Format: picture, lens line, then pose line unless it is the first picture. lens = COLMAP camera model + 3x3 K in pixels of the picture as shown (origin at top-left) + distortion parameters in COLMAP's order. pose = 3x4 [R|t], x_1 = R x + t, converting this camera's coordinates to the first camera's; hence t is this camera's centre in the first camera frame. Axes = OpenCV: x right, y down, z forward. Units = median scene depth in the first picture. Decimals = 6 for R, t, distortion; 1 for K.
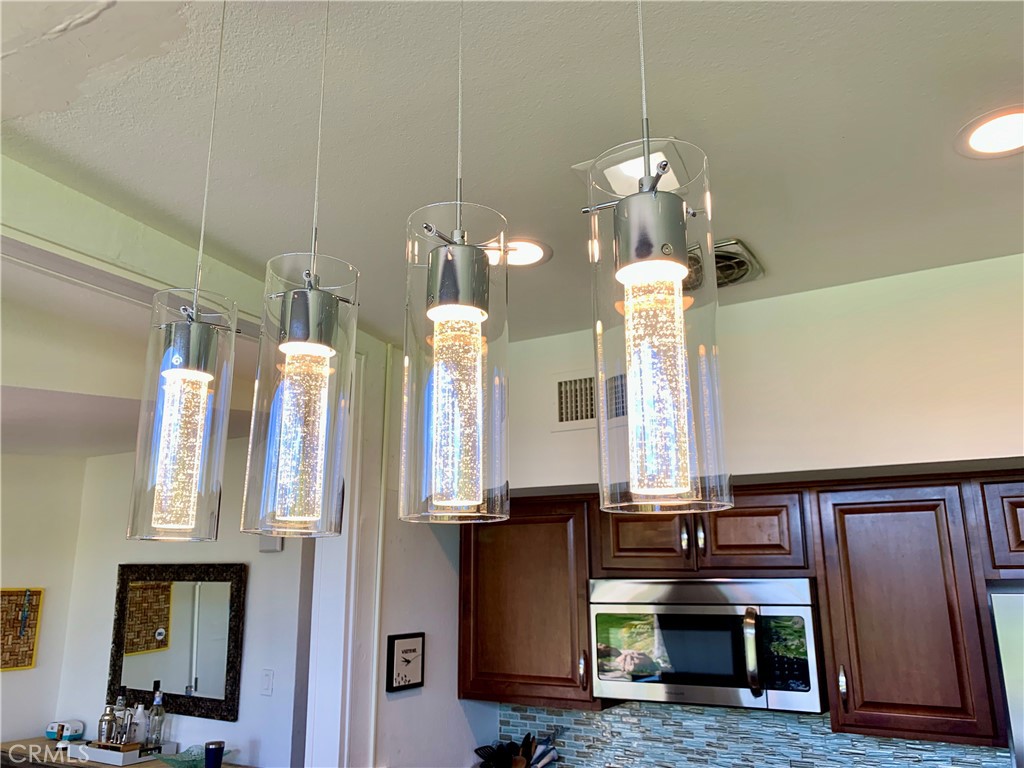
lens RADIAL K [[792.3, 0, 506.6], [0, 792.3, 379.9], [0, 0, 1]] dist [0.035572, -0.026795]
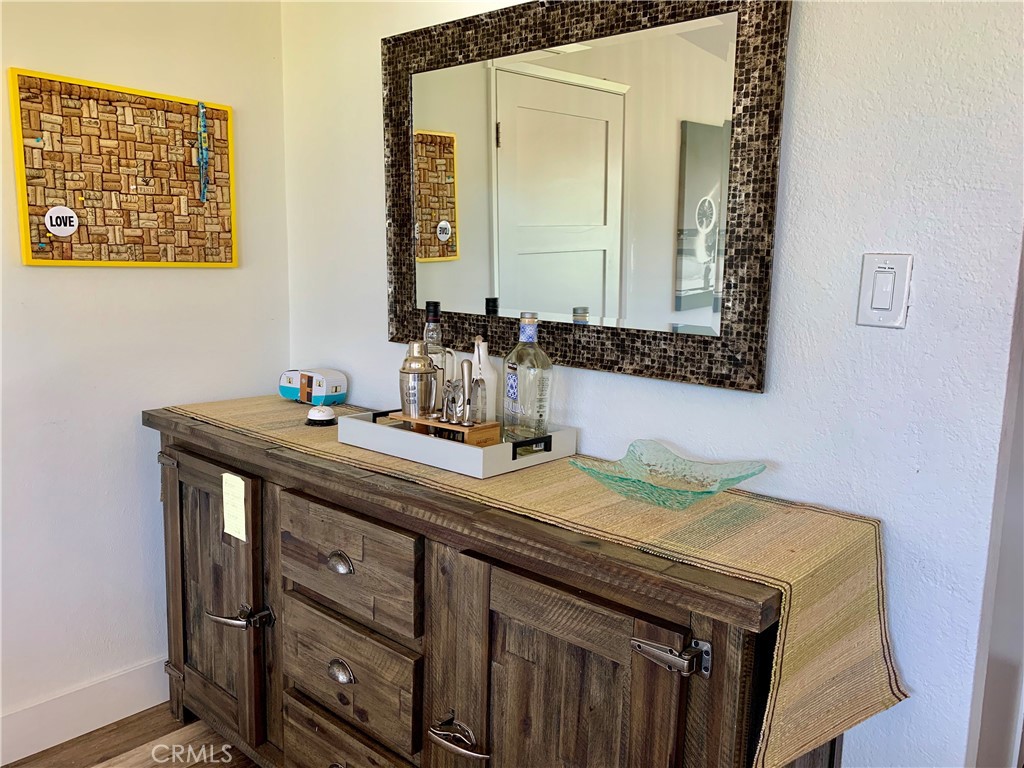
lens RADIAL K [[792.3, 0, 505.7], [0, 792.3, 383.6], [0, 0, 1]] dist [0.035572, -0.026795]
pose [[0.983107, 0.050778, -0.175845, -0.375157], [0.020438, 0.924282, 0.381164, 0.269073], [0.181885, -0.378319, 0.907630, 0.617777]]
